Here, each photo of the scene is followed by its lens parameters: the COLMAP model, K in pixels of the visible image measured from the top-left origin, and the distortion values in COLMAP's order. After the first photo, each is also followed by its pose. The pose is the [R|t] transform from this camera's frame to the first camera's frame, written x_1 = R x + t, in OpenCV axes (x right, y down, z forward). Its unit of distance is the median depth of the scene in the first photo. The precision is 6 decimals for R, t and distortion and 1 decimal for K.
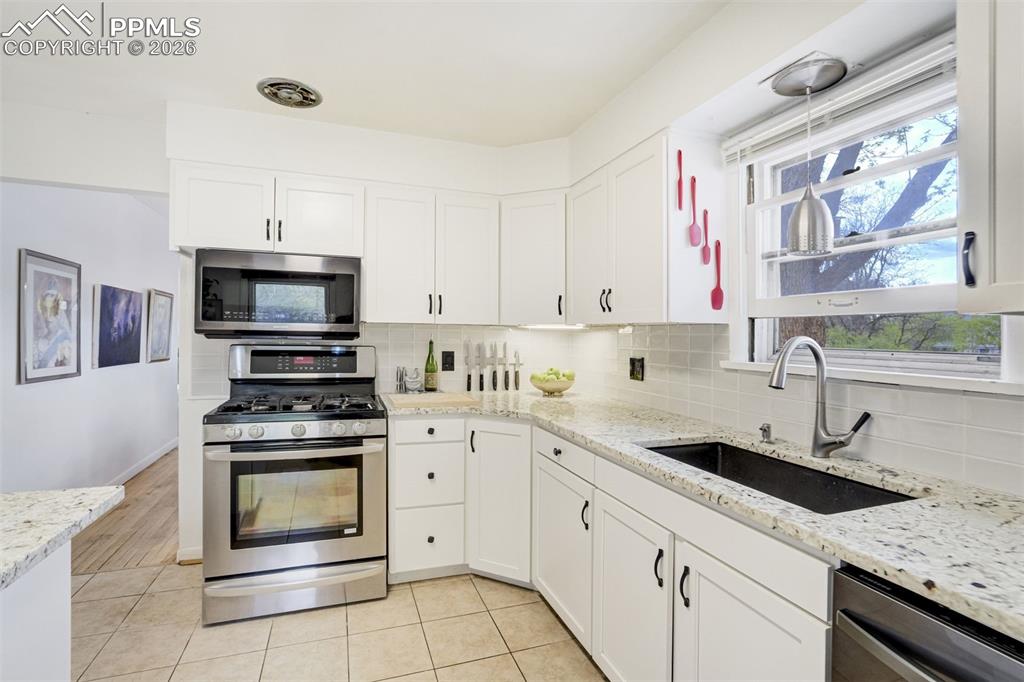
lens RADIAL K [[481.7, 0, 531.6], [0, 481.7, 330.8], [0, 0, 1]] dist [-0.010021, 0.004765]
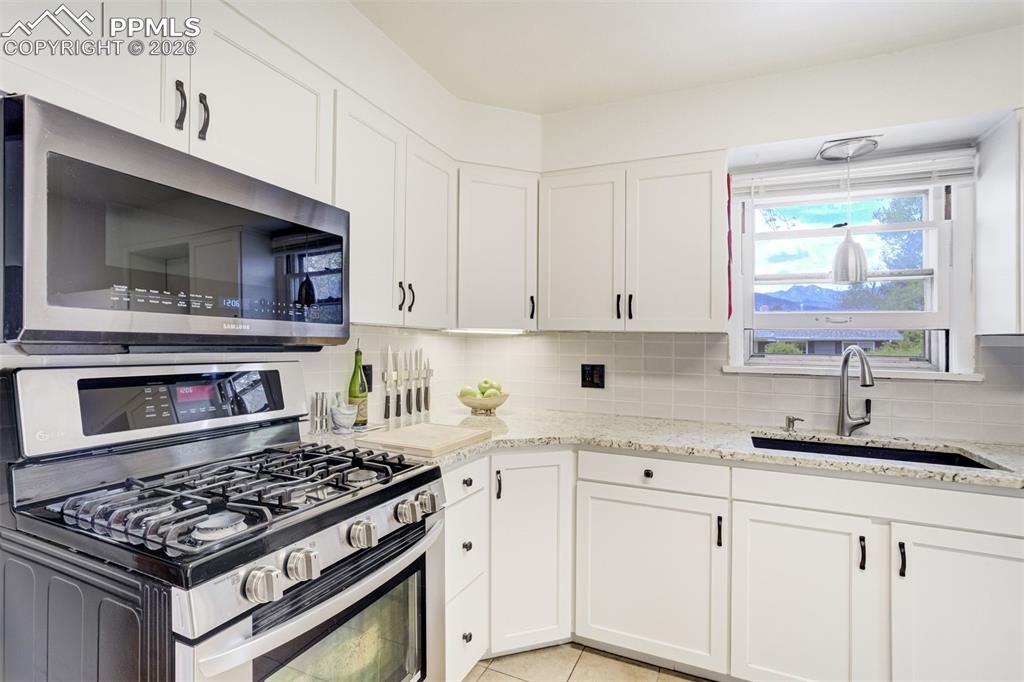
lens RADIAL K [[481.7, 0, 519.2], [0, 481.7, 337.9], [0, 0, 1]] dist [-0.010021, 0.004765]
pose [[0.705091, 0.005808, 0.709093, -0.619896], [-0.013307, 0.999899, 0.005041, -0.002921], [-0.708992, -0.012990, 0.705097, 0.440869]]
